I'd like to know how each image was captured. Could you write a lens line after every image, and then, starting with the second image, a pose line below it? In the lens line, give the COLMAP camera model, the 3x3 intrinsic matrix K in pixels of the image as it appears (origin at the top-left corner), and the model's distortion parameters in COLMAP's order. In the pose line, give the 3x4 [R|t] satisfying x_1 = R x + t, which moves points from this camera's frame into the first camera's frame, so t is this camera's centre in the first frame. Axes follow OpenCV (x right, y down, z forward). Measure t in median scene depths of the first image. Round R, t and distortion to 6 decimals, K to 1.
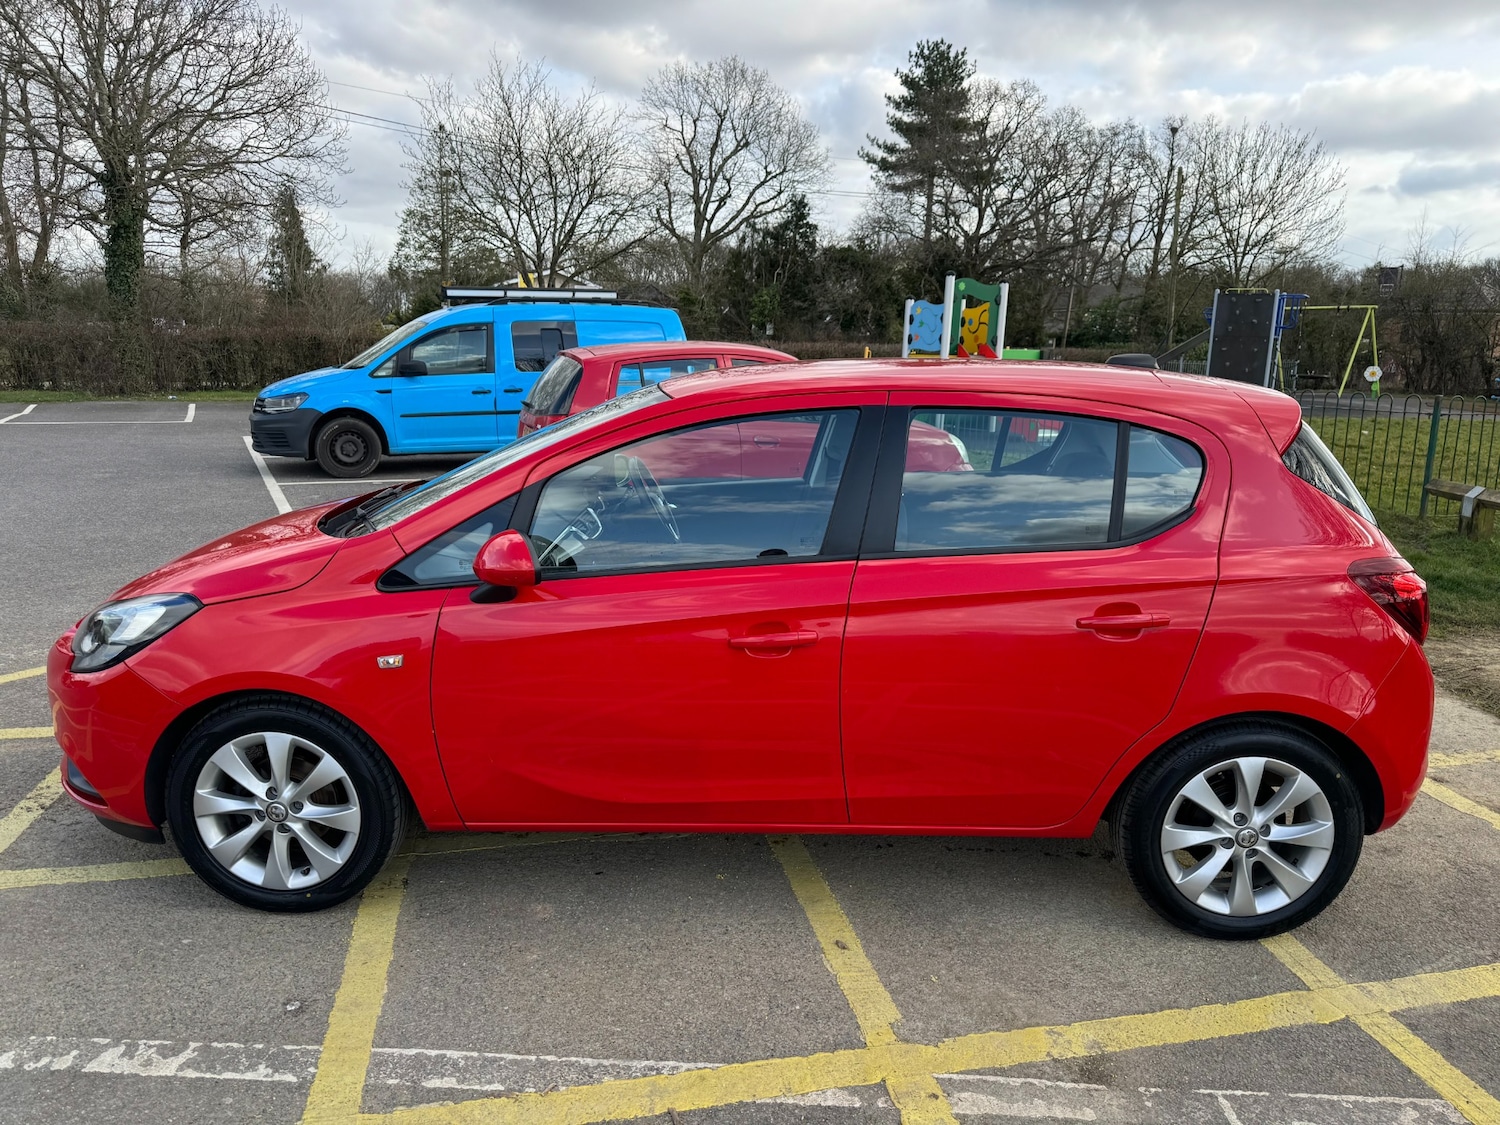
lens RADIAL K [[1058.6, 0, 742.7], [0, 1058.6, 573.5], [0, 0, 1]] dist [0.023711, -0.027731]
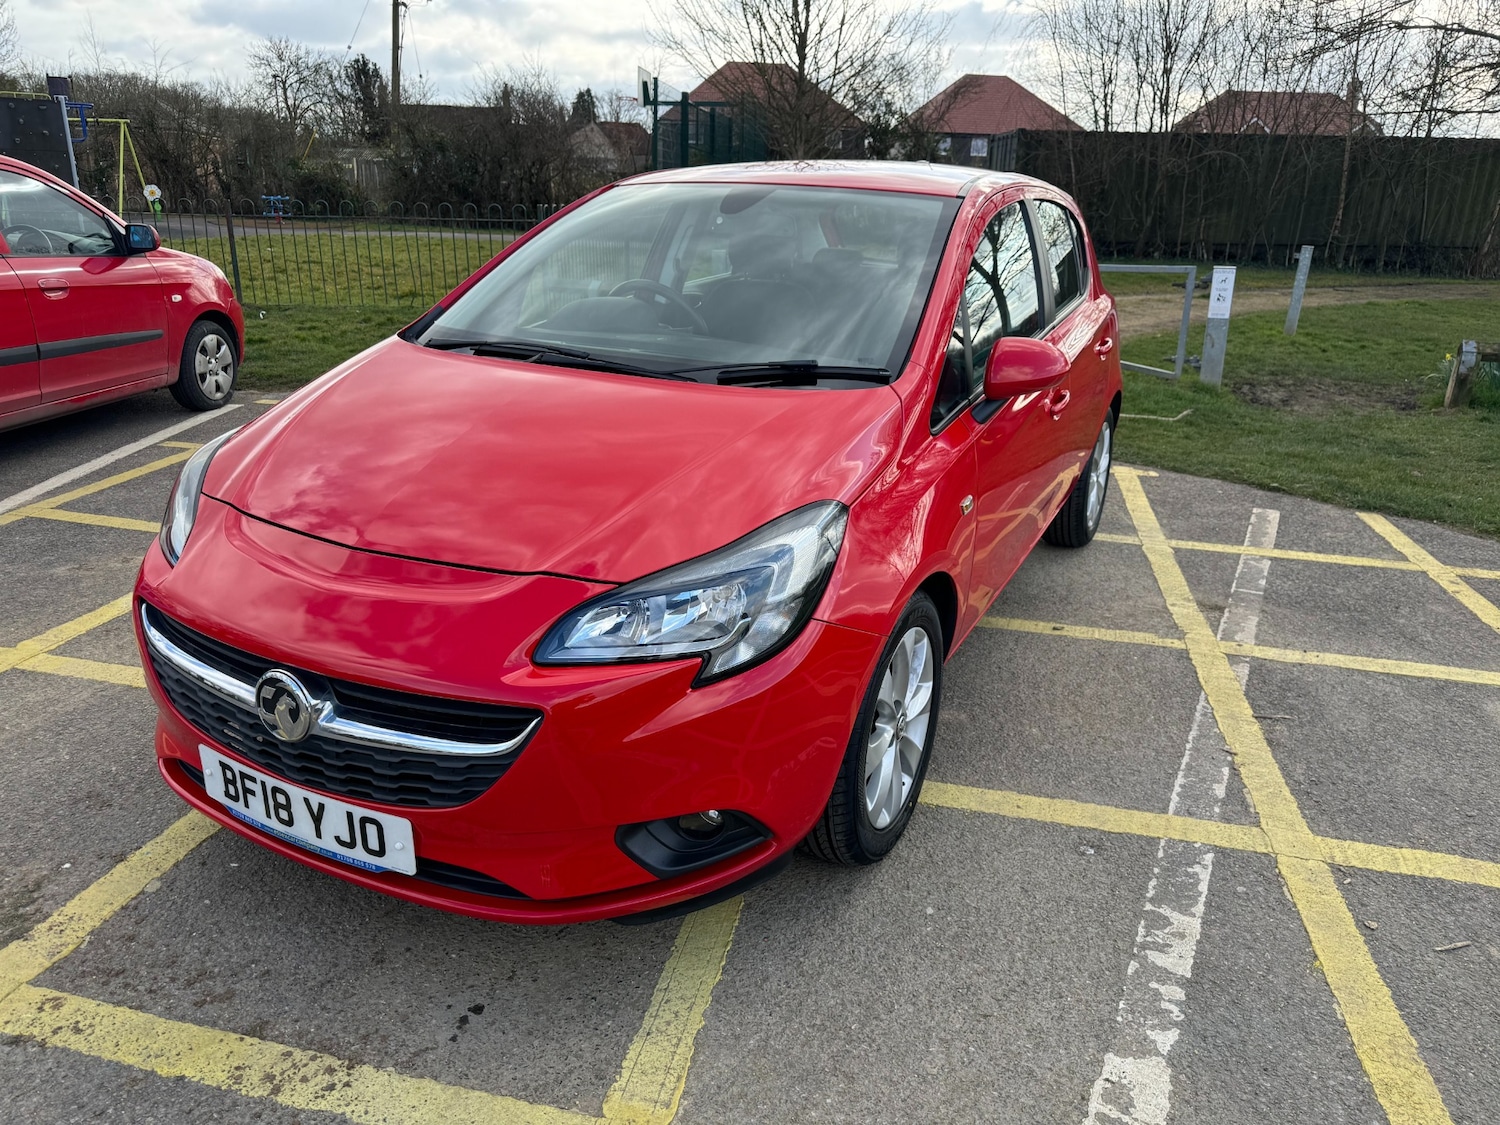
lens RADIAL K [[1058.6, 0, 746.1], [0, 1058.6, 566.2], [0, 0, 1]] dist [0.023711, -0.027731]
pose [[0.430238, -0.309899, 0.847855, -1.200552], [0.179228, 0.949854, 0.256233, -0.133806], [-0.884744, 0.041719, 0.464206, 0.751667]]
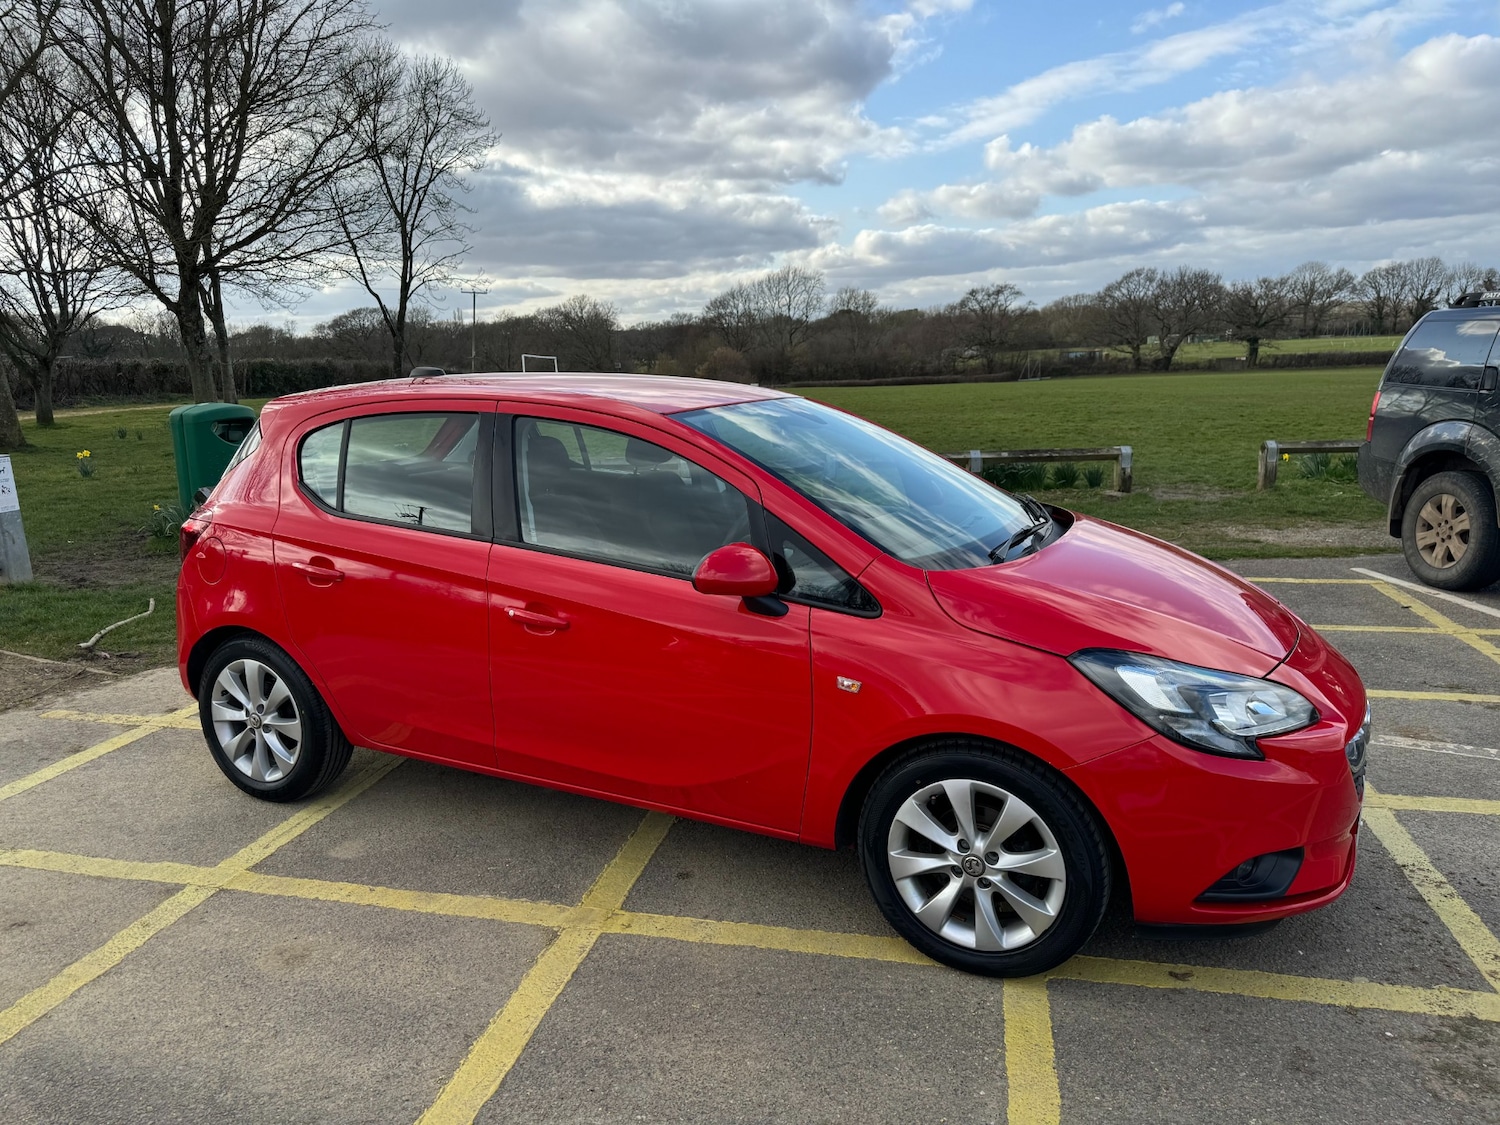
lens RADIAL K [[1058.6, 0, 740.9], [0, 1058.6, 579.9], [0, 0, 1]] dist [0.023711, -0.027731]
pose [[-0.910858, -0.092365, 0.402251, -0.617581], [0.088403, 0.908352, 0.408757, -0.564113], [-0.403140, 0.407880, -0.819214, 2.435639]]
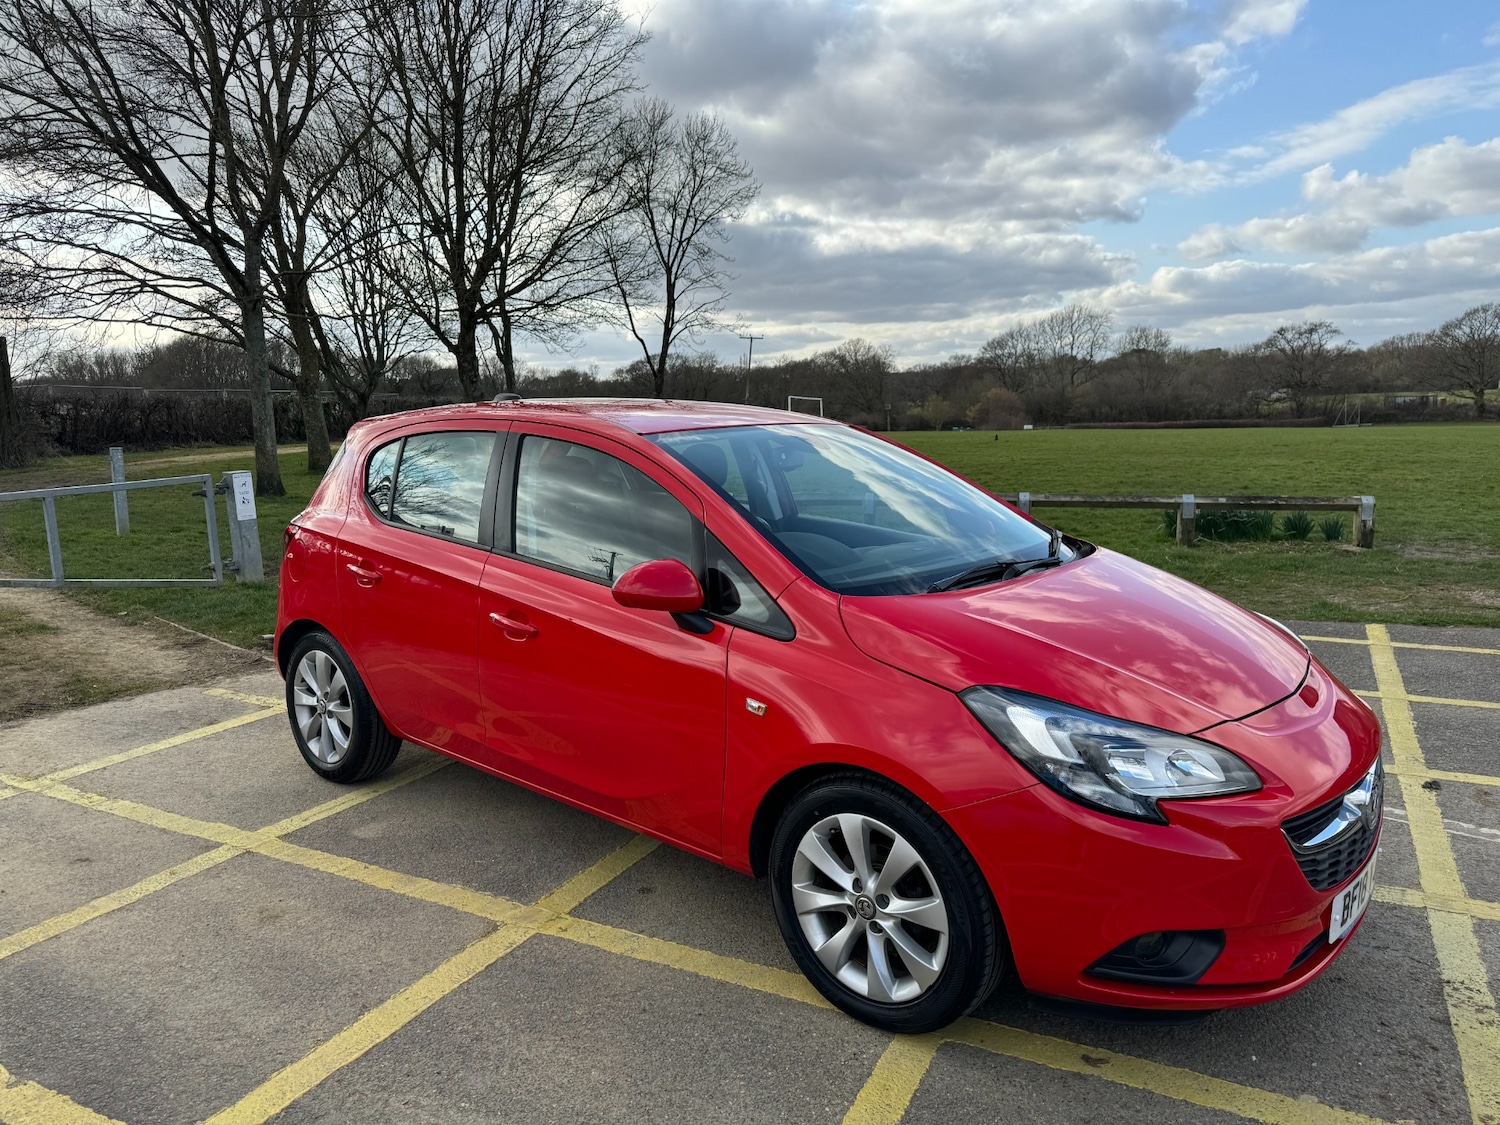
lens RADIAL K [[1058.6, 0, 743.6], [0, 1058.6, 576.5], [0, 0, 1]] dist [0.023711, -0.027731]
pose [[-0.777694, -0.117827, 0.617502, -0.902942], [0.131726, 0.929928, 0.343340, -0.509302], [-0.614687, 0.348354, -0.707679, 2.277310]]
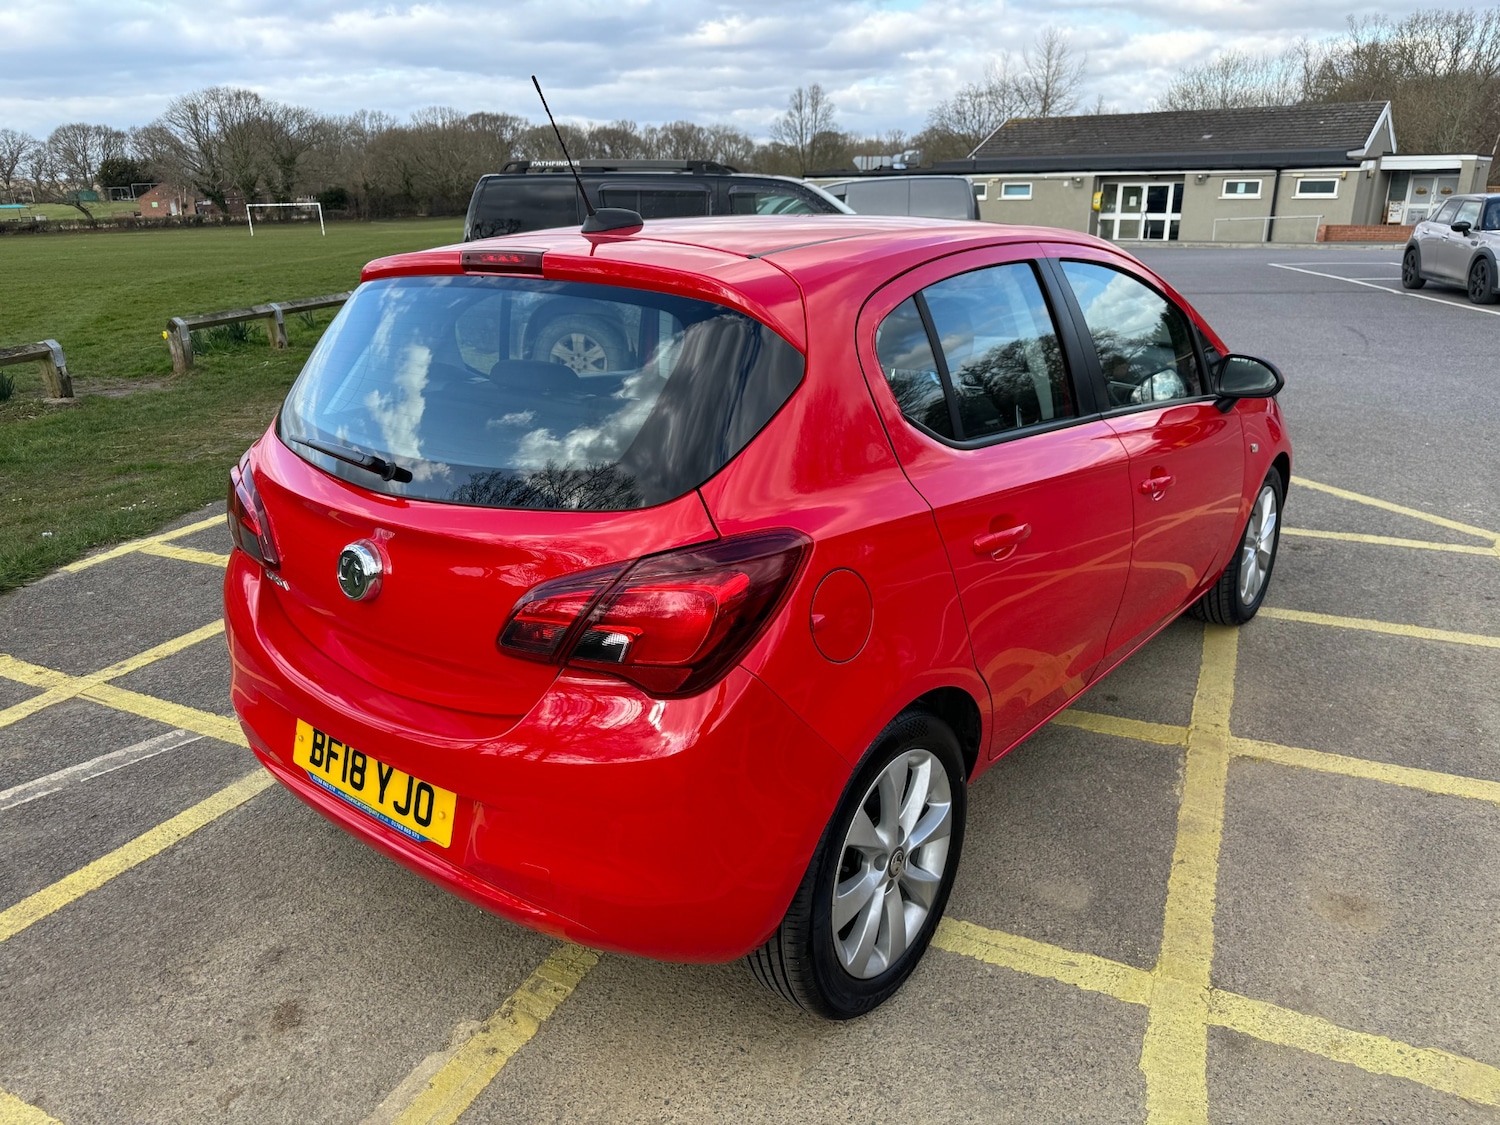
lens RADIAL K [[1058.6, 0, 759.5], [0, 1058.6, 558.4], [0, 0, 1]] dist [0.023711, -0.027731]
pose [[-0.599280, 0.242031, -0.763075, 1.093768], [-0.174760, 0.890659, 0.419745, -0.382677], [0.781231, 0.384900, -0.491457, 1.840892]]
